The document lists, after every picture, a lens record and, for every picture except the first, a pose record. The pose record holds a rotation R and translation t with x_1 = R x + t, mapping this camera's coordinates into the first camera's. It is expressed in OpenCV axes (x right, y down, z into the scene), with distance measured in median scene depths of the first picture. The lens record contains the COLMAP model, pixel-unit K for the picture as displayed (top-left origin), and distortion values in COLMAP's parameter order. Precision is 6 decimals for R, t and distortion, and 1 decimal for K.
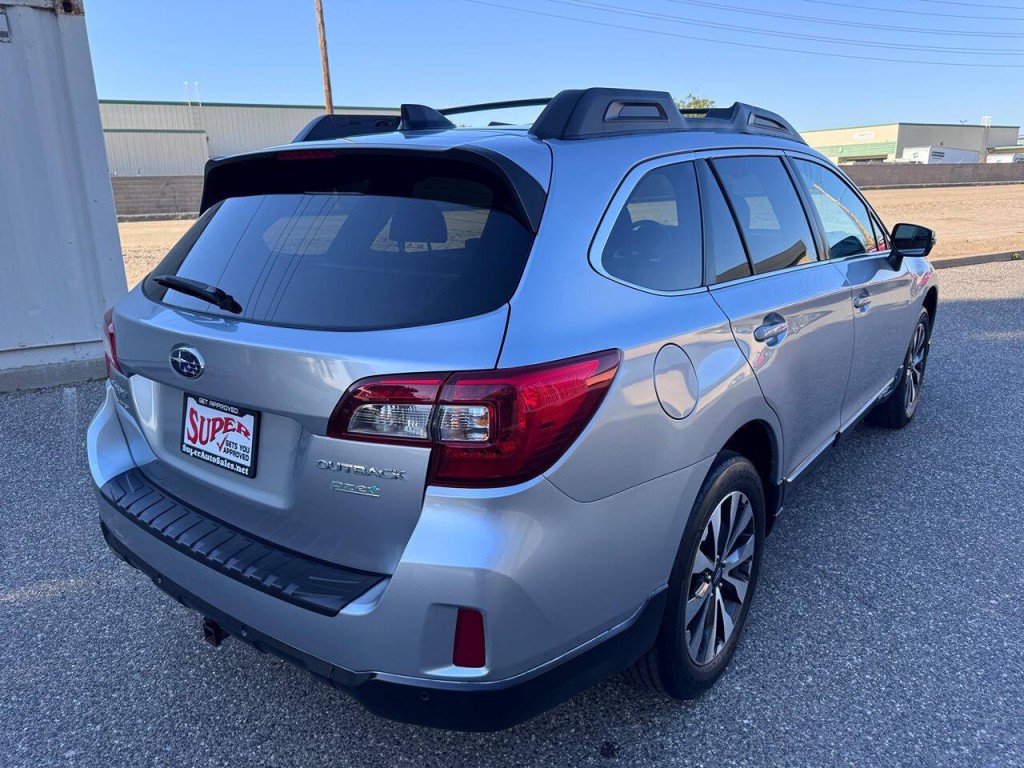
lens RADIAL K [[724.4, 0, 504.3], [0, 724.4, 385.6], [0, 0, 1]] dist [0.049377, -0.061336]
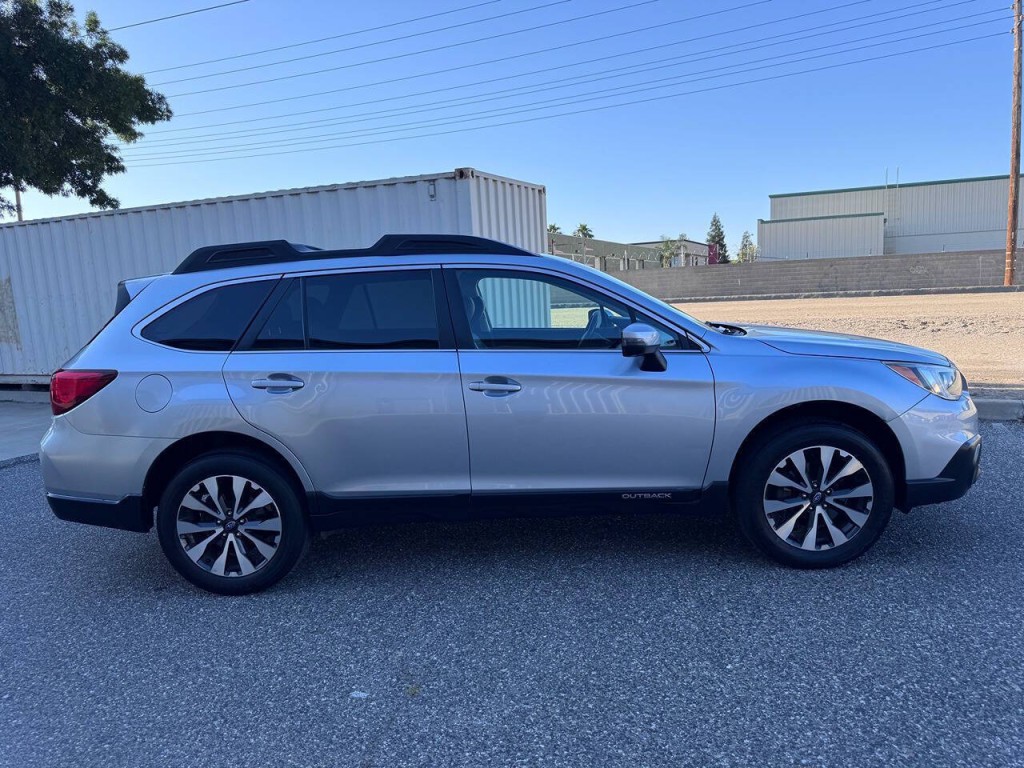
lens RADIAL K [[724.4, 0, 522.4], [0, 724.4, 378.7], [0, 0, 1]] dist [0.049377, -0.061336]
pose [[0.598627, 0.097917, -0.795021, 0.135242], [-0.185153, 0.982537, -0.018402, -0.010868], [0.779336, 0.158216, 0.606303, 0.031489]]
